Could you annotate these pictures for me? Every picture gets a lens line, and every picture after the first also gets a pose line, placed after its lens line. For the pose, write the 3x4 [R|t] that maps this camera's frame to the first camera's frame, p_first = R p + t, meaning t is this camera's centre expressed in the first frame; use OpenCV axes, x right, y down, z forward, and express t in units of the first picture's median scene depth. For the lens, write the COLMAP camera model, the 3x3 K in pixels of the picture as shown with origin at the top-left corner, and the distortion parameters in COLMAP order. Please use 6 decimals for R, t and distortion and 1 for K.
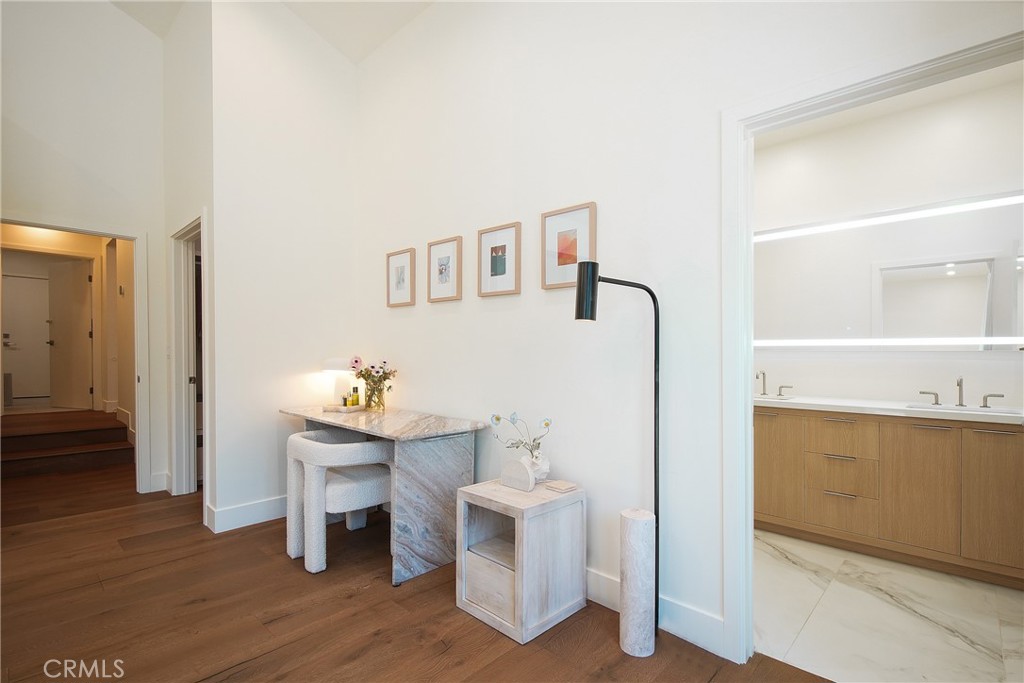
lens RADIAL K [[459.6, 0, 510.6], [0, 459.6, 350.8], [0, 0, 1]] dist [-0.000268, -0.002060]
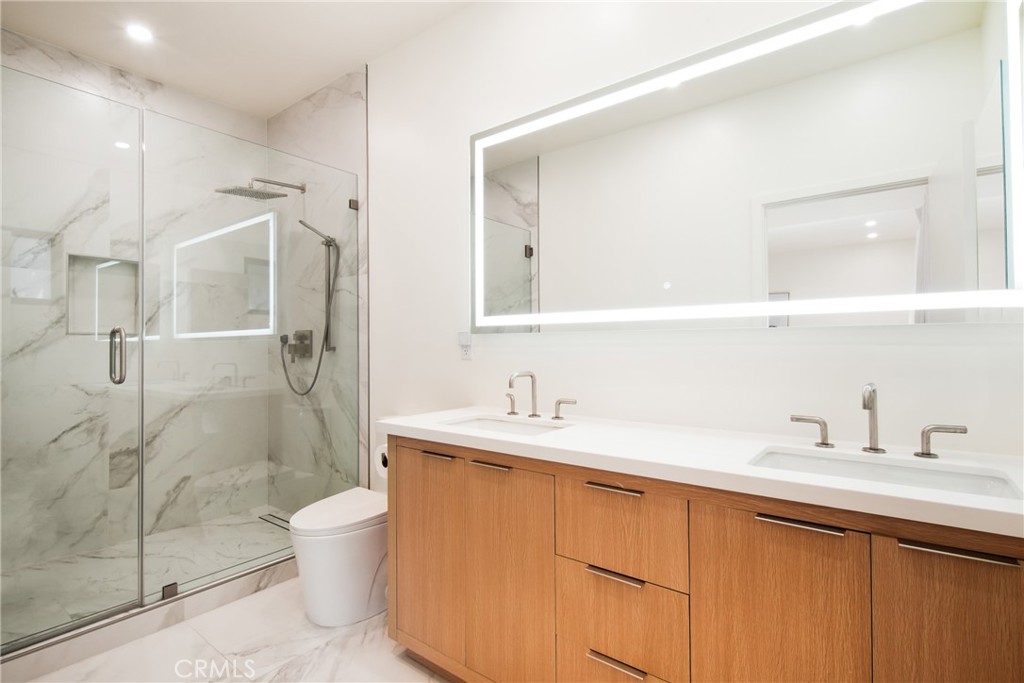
lens RADIAL K [[459.6, 0, 513.7], [0, 459.6, 338.5], [0, 0, 1]] dist [-0.000268, -0.002060]
pose [[0.995878, -0.011089, 0.090022, 0.592704], [0.011604, 0.999919, -0.005192, 0.010900], [-0.089957, 0.006216, 0.995926, 0.585704]]
